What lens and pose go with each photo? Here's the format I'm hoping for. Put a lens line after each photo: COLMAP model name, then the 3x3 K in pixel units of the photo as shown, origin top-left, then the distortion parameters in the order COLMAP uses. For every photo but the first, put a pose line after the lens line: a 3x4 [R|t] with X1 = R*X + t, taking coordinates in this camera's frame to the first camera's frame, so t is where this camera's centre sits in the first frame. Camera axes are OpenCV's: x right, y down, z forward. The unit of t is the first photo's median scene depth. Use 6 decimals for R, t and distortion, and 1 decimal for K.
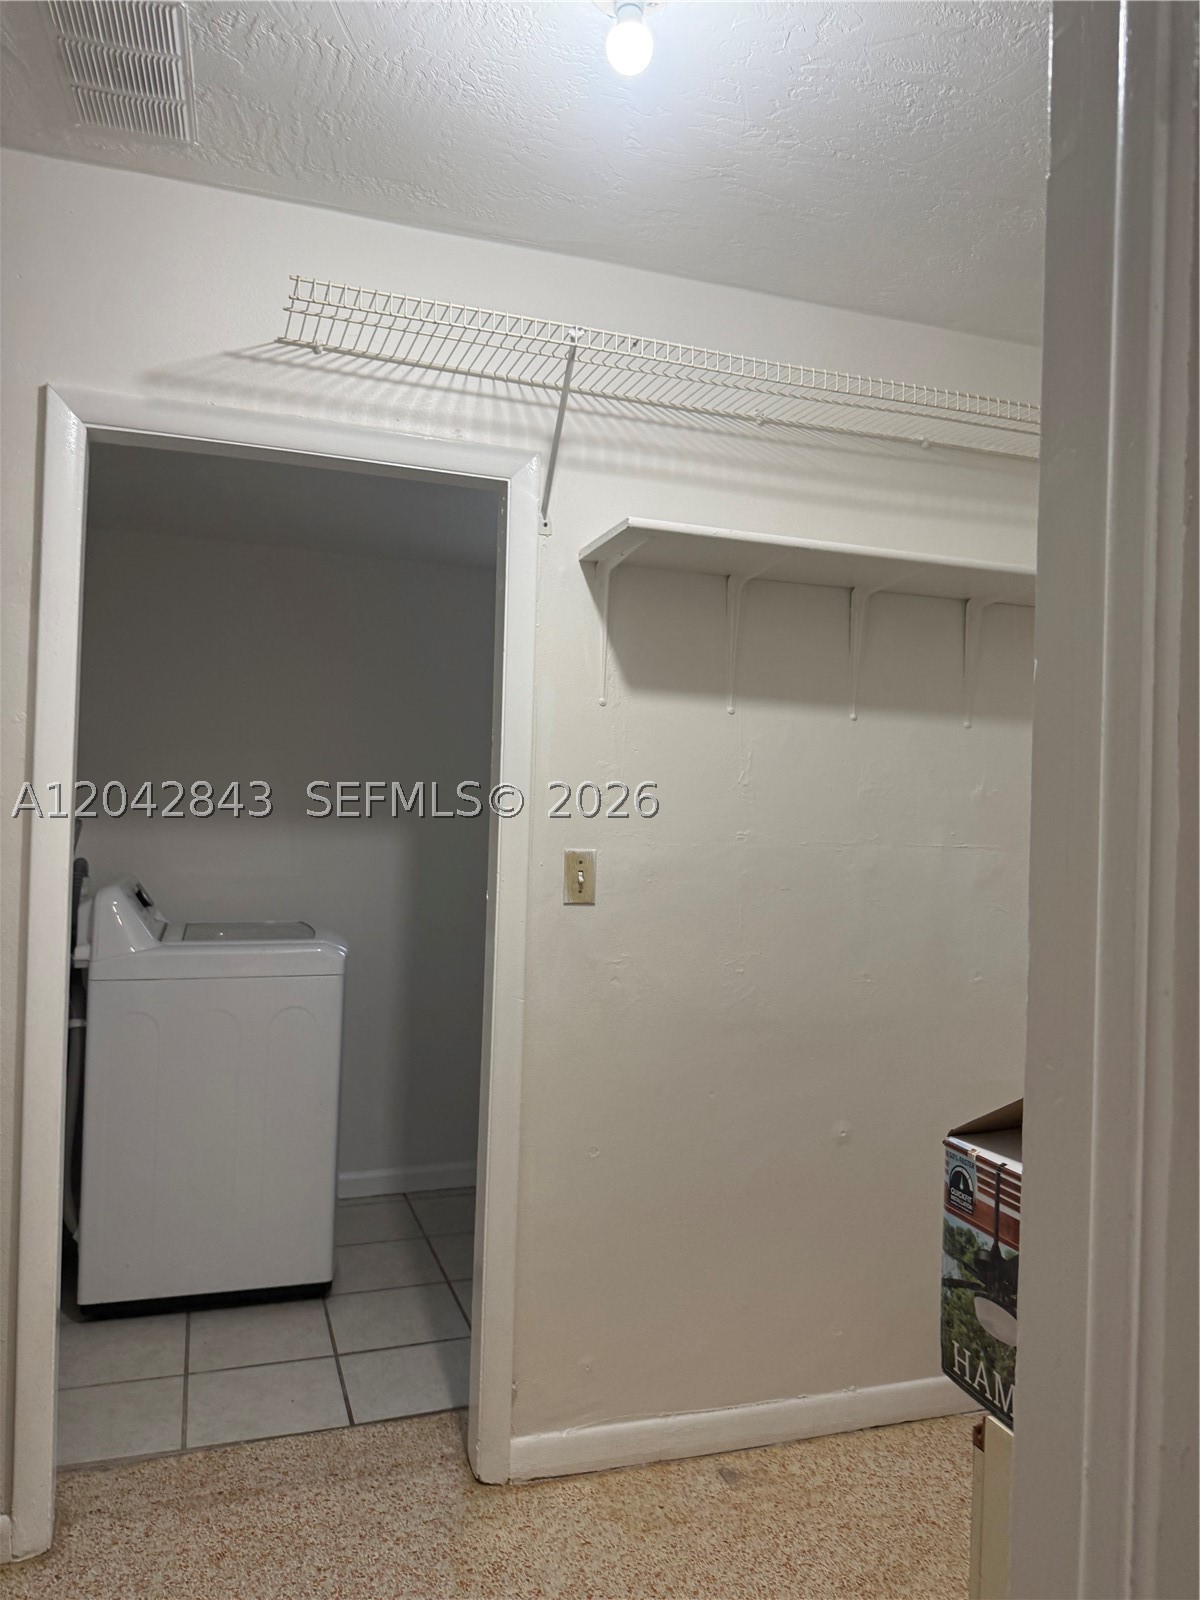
lens RADIAL K [[1141.3, 0, 603.4], [0, 1141.3, 799.6], [0, 0, 1]] dist [0.002178, -0.015315]
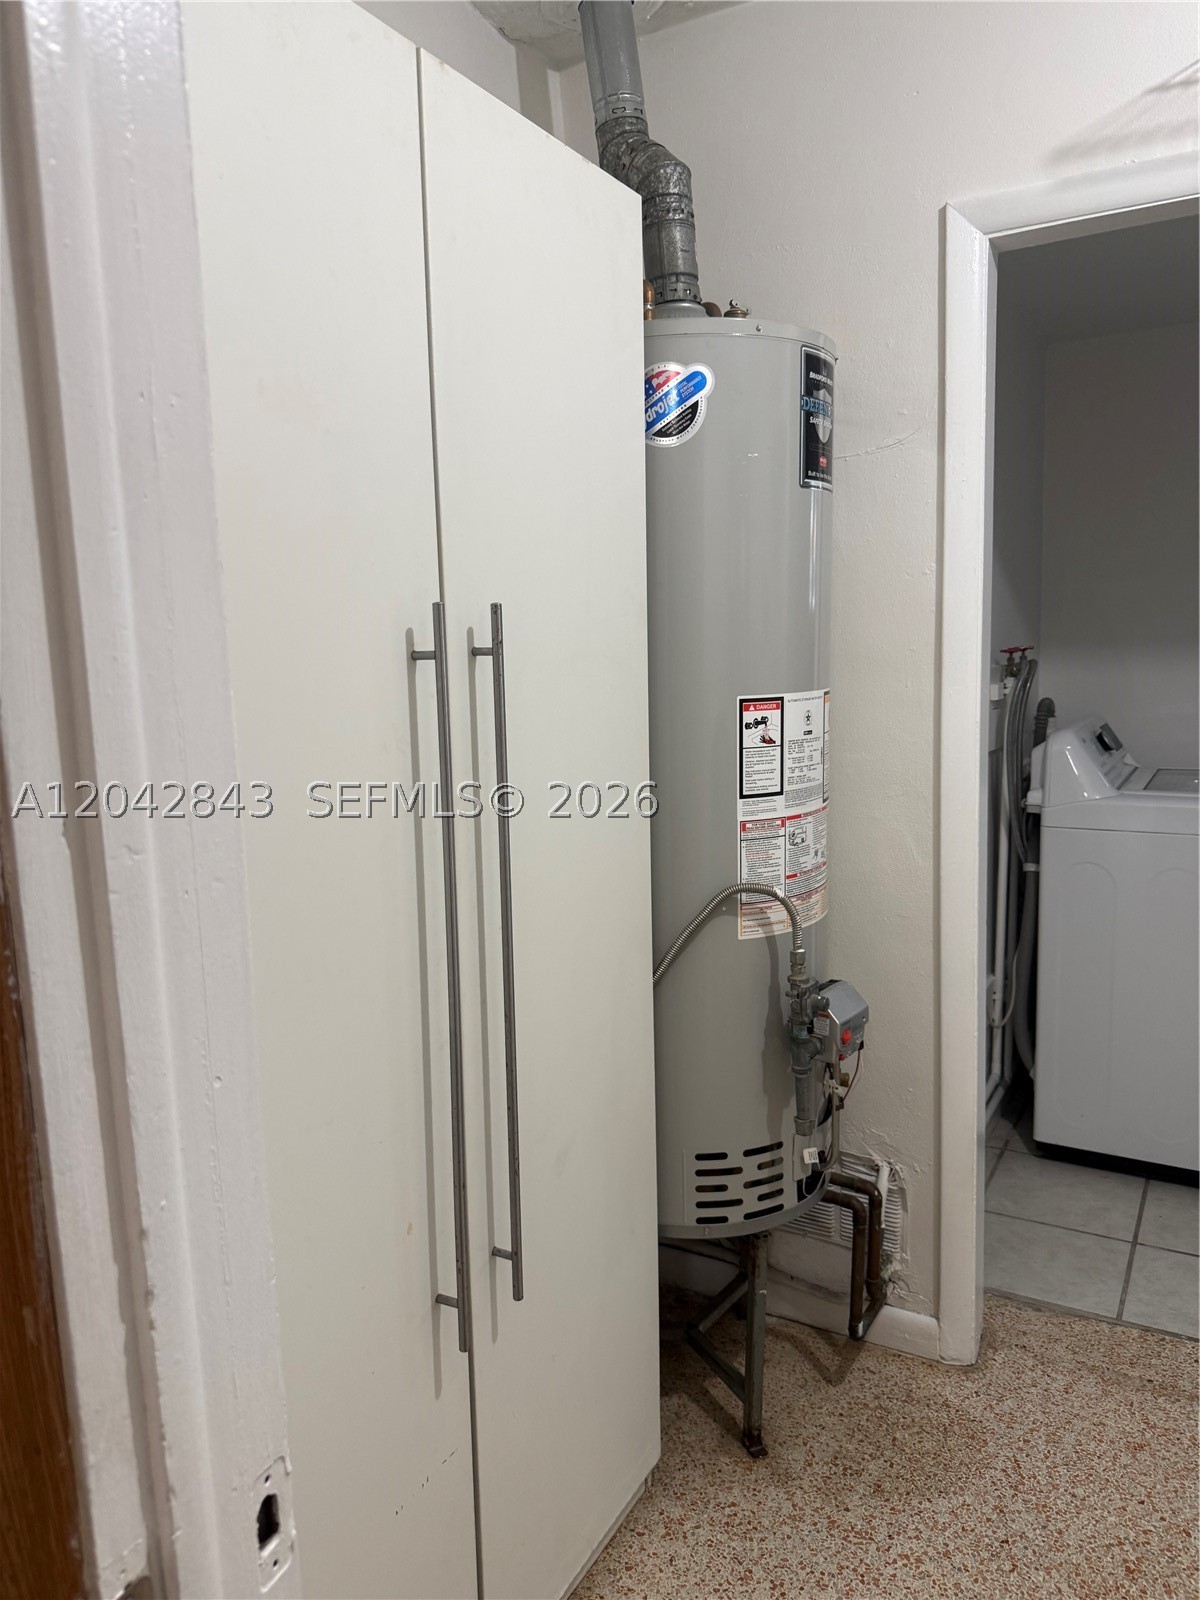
lens RADIAL K [[1141.3, 0, 596.8], [0, 1141.3, 793.3], [0, 0, 1]] dist [0.002178, -0.015315]
pose [[0.647377, 0.057344, -0.760010, 0.055854], [0.057880, 0.990587, 0.124043, -0.016336], [0.759969, -0.124292, 0.637964, 0.112675]]
